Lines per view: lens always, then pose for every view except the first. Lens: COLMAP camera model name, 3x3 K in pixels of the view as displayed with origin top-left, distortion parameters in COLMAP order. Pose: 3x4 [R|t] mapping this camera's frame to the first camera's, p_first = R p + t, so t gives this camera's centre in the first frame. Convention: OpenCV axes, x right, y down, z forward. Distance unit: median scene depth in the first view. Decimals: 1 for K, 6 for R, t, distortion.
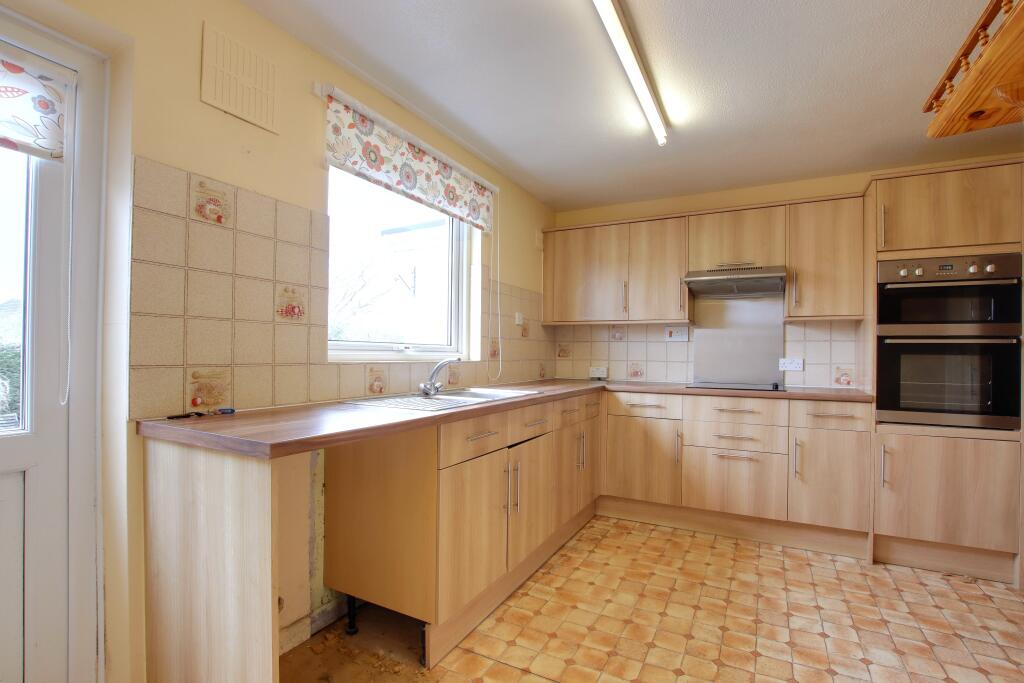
lens RADIAL K [[491.3, 0, 498.8], [0, 491.3, 353.6], [0, 0, 1]] dist [-0.034736, 0.000491]
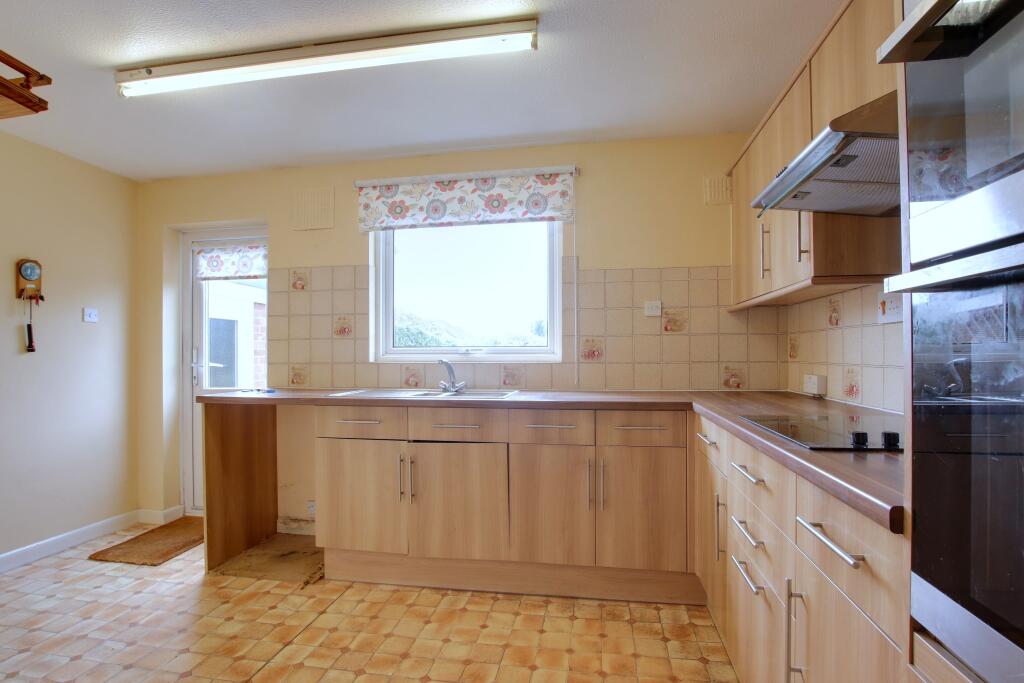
lens RADIAL K [[491.3, 0, 498.8], [0, 491.3, 353.6], [0, 0, 1]] dist [-0.034736, 0.000491]
pose [[0.302191, -0.014645, -0.953135, 1.003808], [0.008331, 0.999884, -0.012722, 0.011360], [0.953211, -0.004096, 0.302278, 0.771269]]
